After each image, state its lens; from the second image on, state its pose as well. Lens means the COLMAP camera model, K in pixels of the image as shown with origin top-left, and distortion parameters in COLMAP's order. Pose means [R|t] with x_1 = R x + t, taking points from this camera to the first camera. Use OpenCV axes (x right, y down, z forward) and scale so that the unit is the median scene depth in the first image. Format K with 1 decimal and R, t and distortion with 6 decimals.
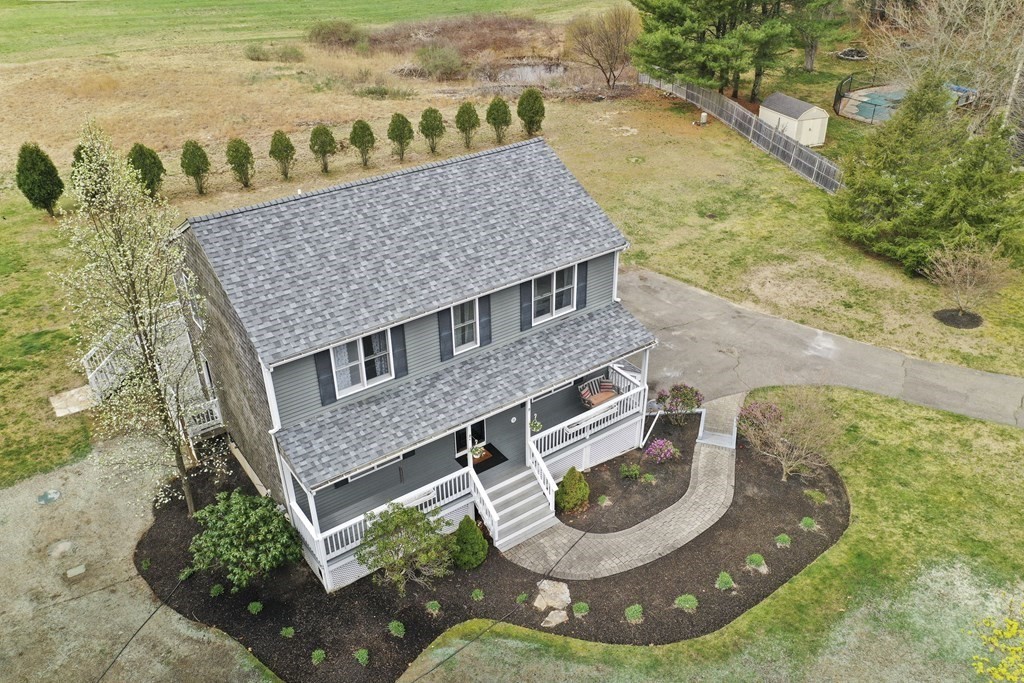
lens RADIAL K [[803.3, 0, 507.9], [0, 803.3, 336.3], [0, 0, 1]] dist [-0.005272, -0.007644]
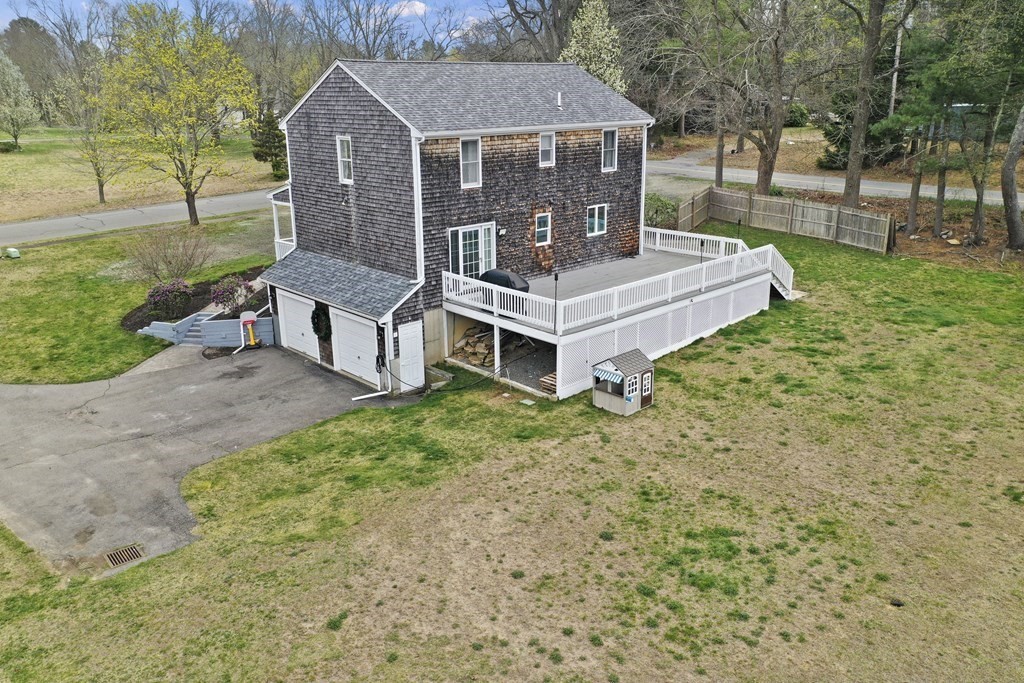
lens RADIAL K [[803.3, 0, 509.6], [0, 803.3, 340.0], [0, 0, 1]] dist [-0.005272, -0.007644]
pose [[-0.991332, 0.059585, -0.117090, -0.039053], [-0.047615, 0.667694, 0.742912, -0.862713], [0.122446, 0.742048, -0.659069, 2.187195]]
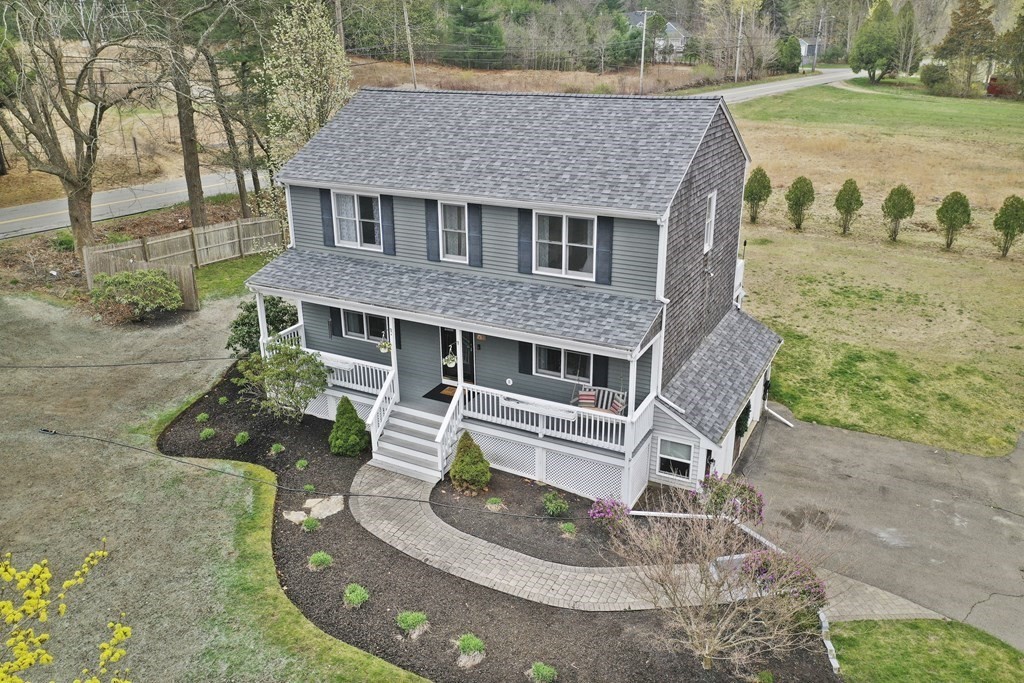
lens RADIAL K [[803.3, 0, 511.7], [0, 803.3, 339.9], [0, 0, 1]] dist [-0.005272, -0.007644]
pose [[0.445064, 0.326742, -0.833761, 0.763637], [-0.453914, 0.884899, 0.104481, -0.029035], [0.771933, 0.331955, 0.542149, 0.556439]]
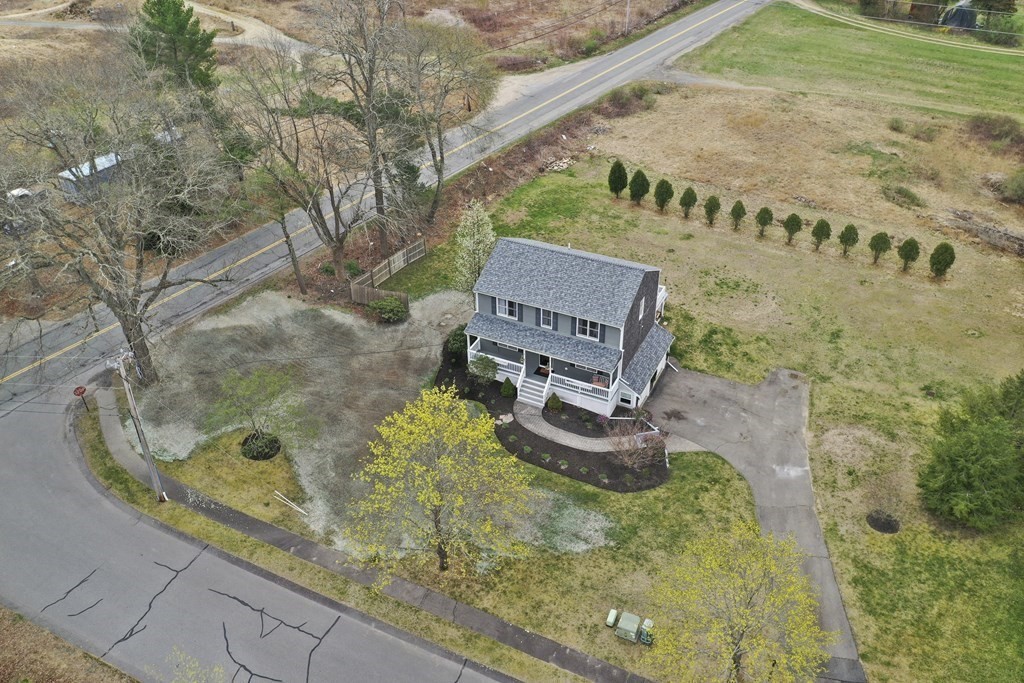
lens RADIAL K [[803.3, 0, 511.3], [0, 803.3, 339.0], [0, 0, 1]] dist [-0.005272, -0.007644]
pose [[0.465027, 0.509013, -0.724331, 1.694744], [-0.441683, 0.842473, 0.308472, -0.663475], [0.767246, 0.176477, 0.616596, -0.620181]]
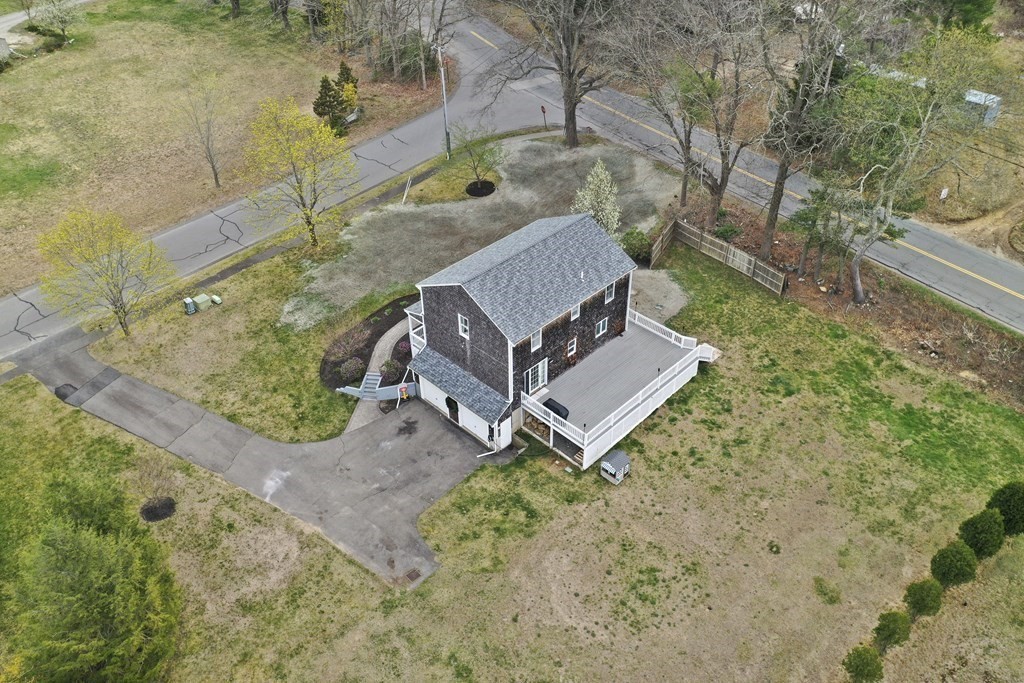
lens RADIAL K [[803.3, 0, 510.1], [0, 803.3, 338.5], [0, 0, 1]] dist [-0.005272, -0.007644]
pose [[-0.986253, 0.120136, -0.113458, 0.169378], [-0.062186, 0.366297, 0.928418, -2.105985], [0.153095, 0.922710, -0.353791, 1.981736]]
